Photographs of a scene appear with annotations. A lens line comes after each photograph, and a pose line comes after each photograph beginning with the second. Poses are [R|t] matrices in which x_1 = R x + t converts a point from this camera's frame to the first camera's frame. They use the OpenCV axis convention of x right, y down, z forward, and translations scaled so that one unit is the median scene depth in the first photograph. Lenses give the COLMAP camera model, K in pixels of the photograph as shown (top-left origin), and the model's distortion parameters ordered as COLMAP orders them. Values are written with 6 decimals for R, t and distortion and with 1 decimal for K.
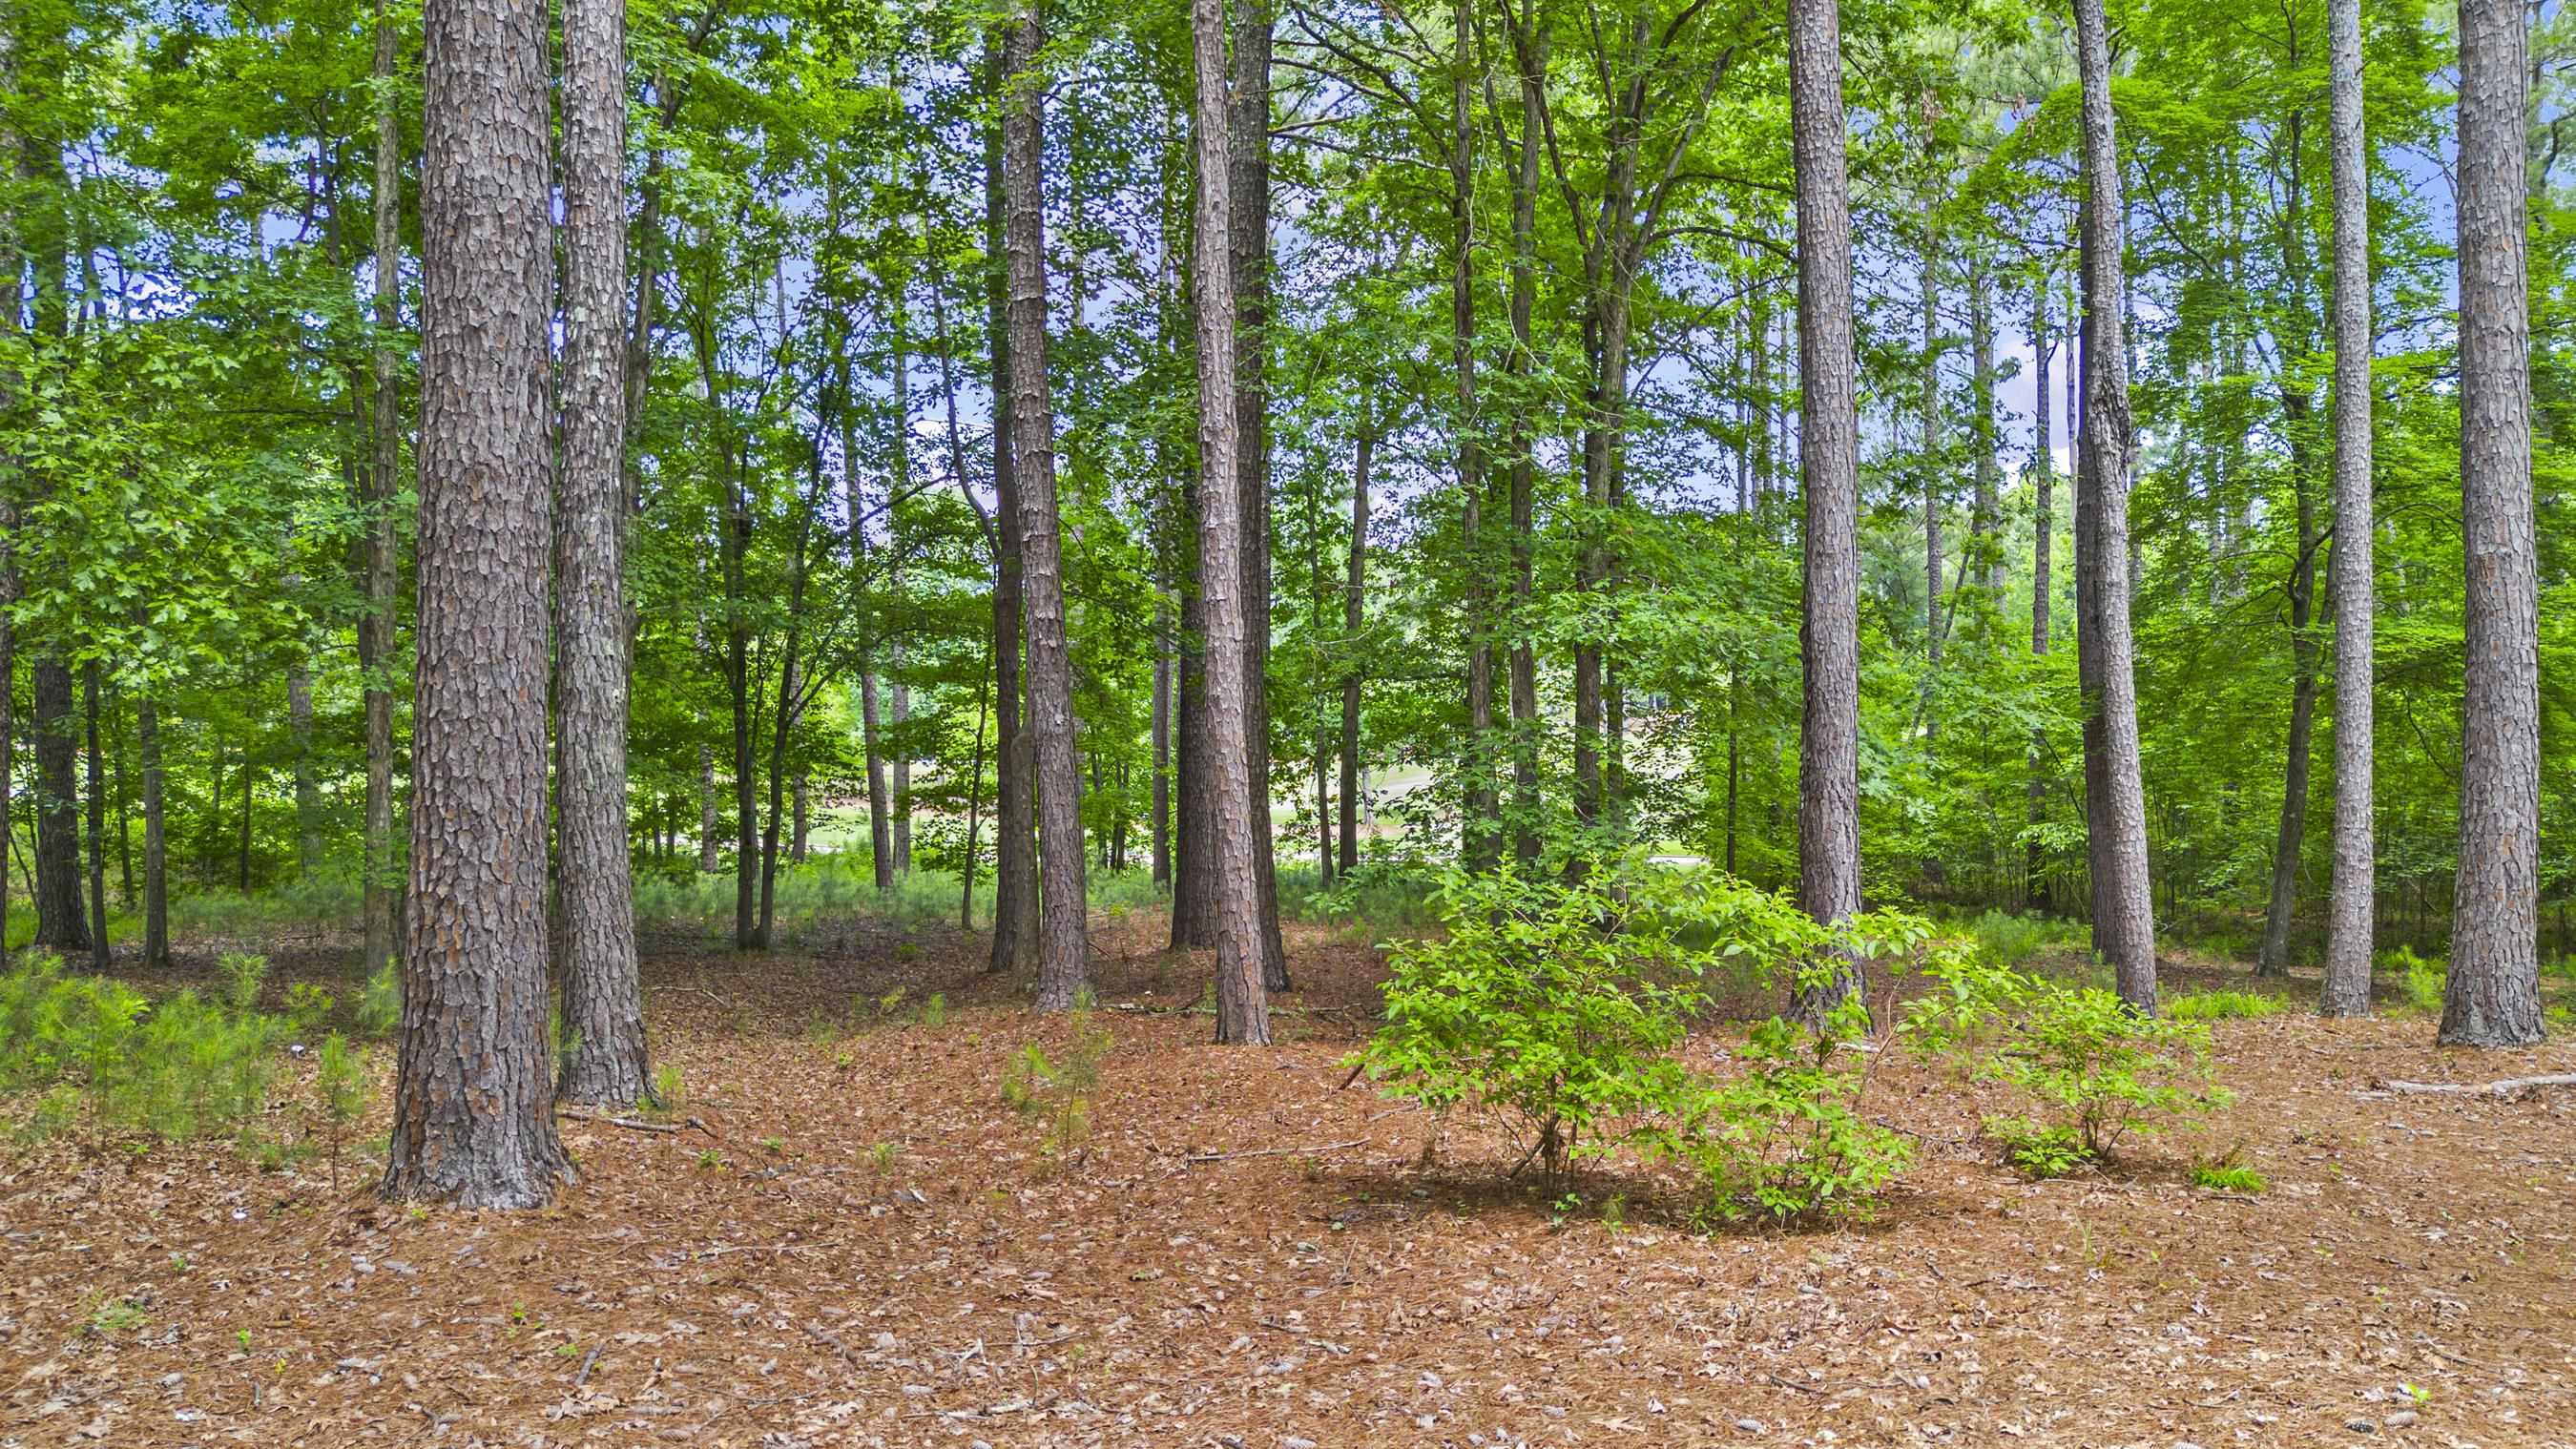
lens RADIAL K [[1861.9, 0, 1286.1], [0, 1861.9, 711.9], [0, 0, 1]] dist [0.076009, -0.071815]
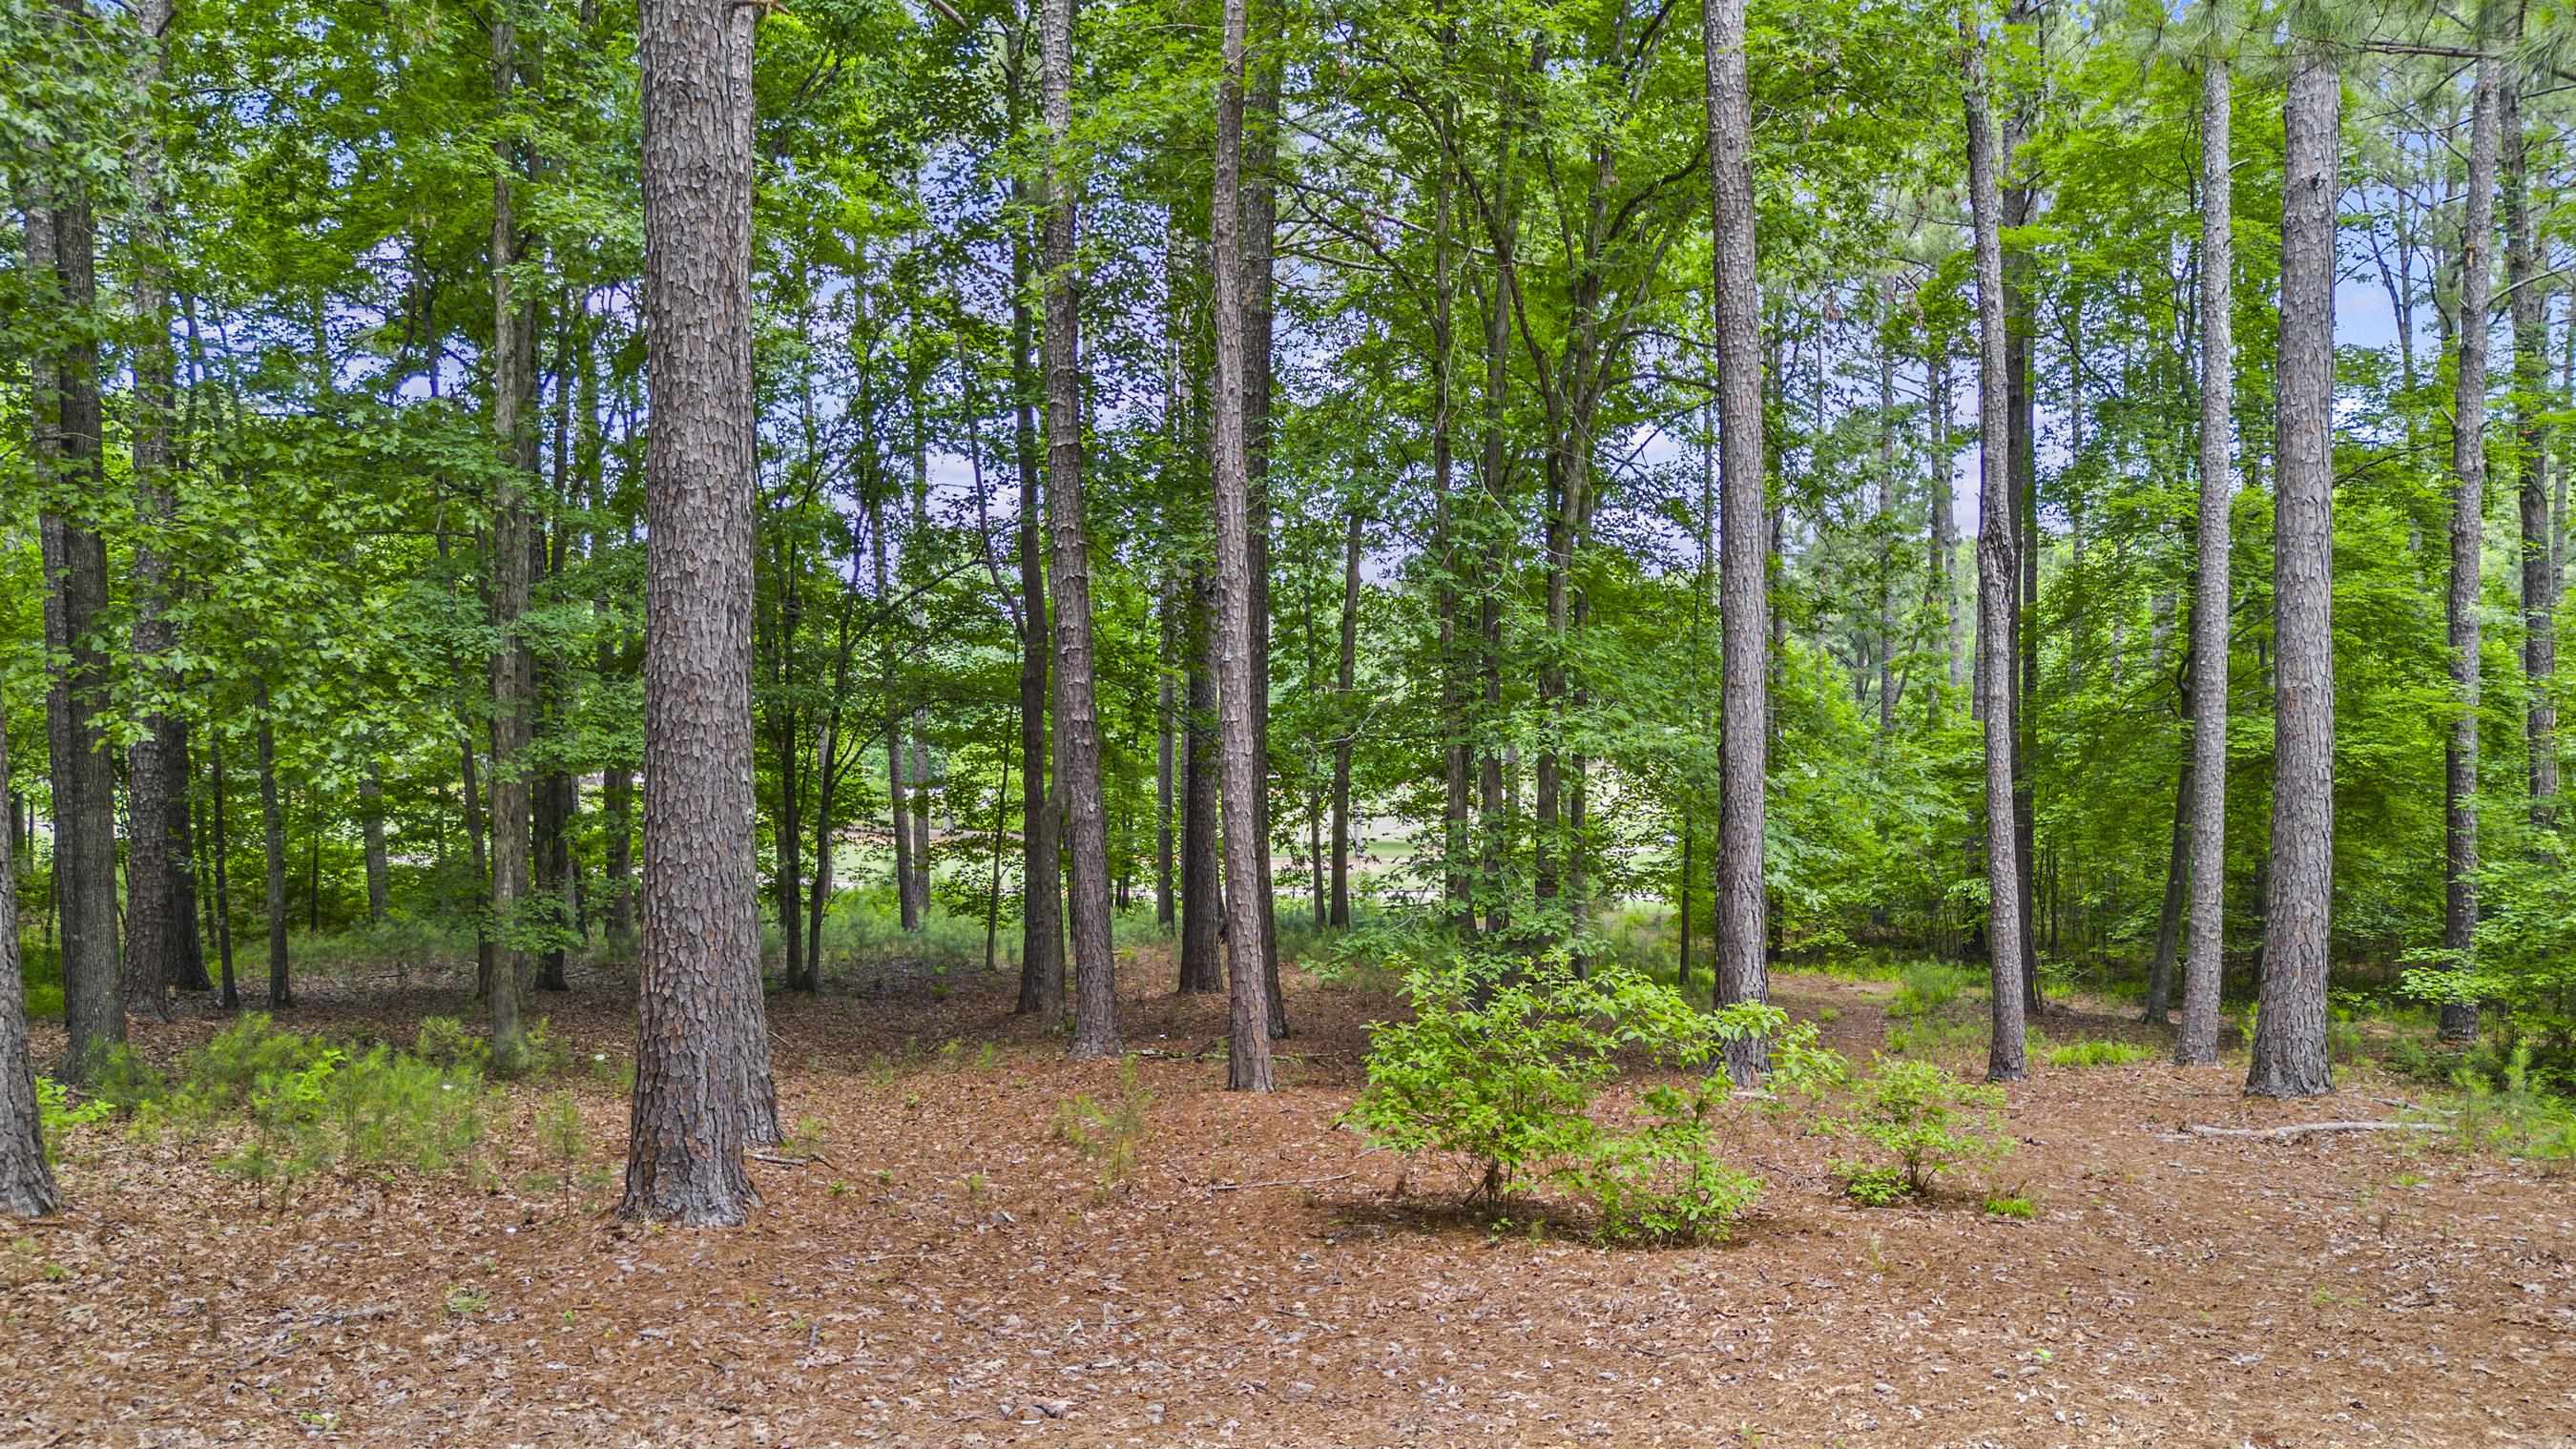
lens RADIAL K [[1829.8, 0, 1282.5], [0, 1829.8, 790.6], [0, 0, 1]] dist [0.080168, -0.067255]
pose [[0.999989, 0.004244, 0.001980, -0.006020], [-0.004299, 0.999575, 0.028840, -0.049211], [-0.001857, -0.028849, 0.999582, -0.175340]]
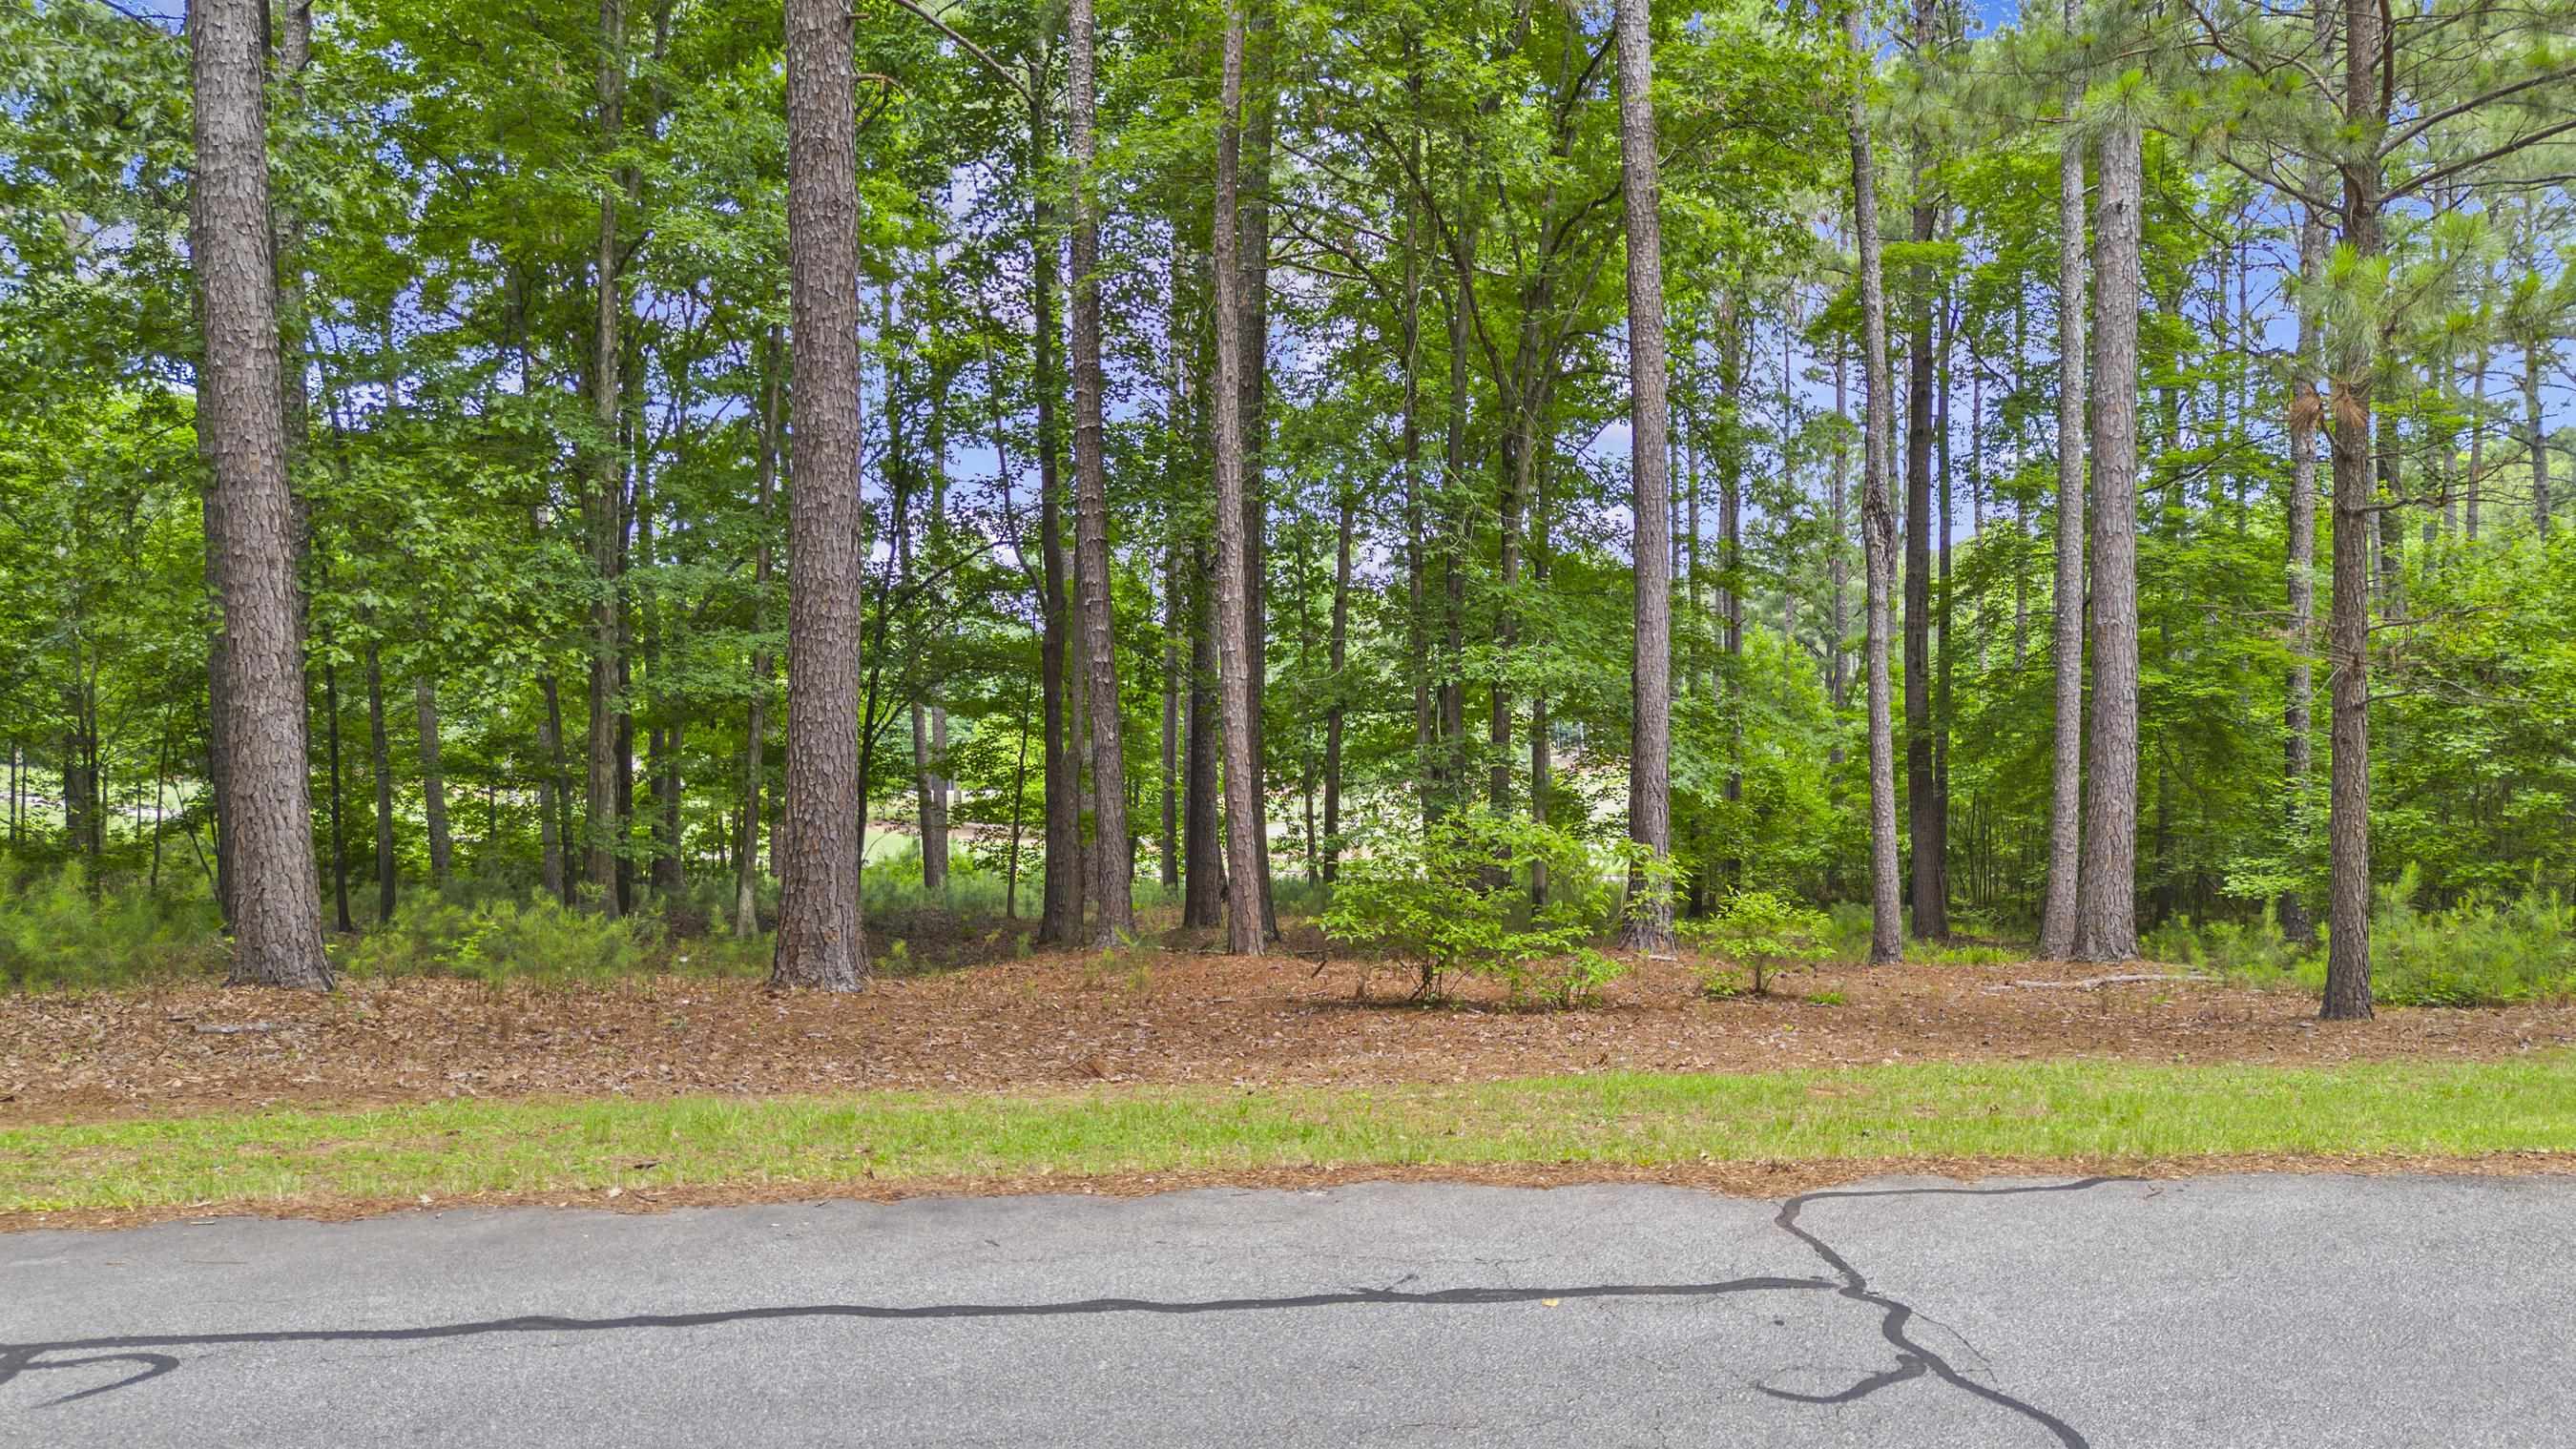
lens RADIAL K [[1829.8, 0, 1282.5], [0, 1829.8, 790.6], [0, 0, 1]] dist [0.080168, -0.067255]
pose [[0.999989, 0.004259, 0.001718, 0.002464], [-0.004299, 0.999710, 0.023702, 0.014005], [-0.001617, -0.023709, 0.999718, -0.421110]]
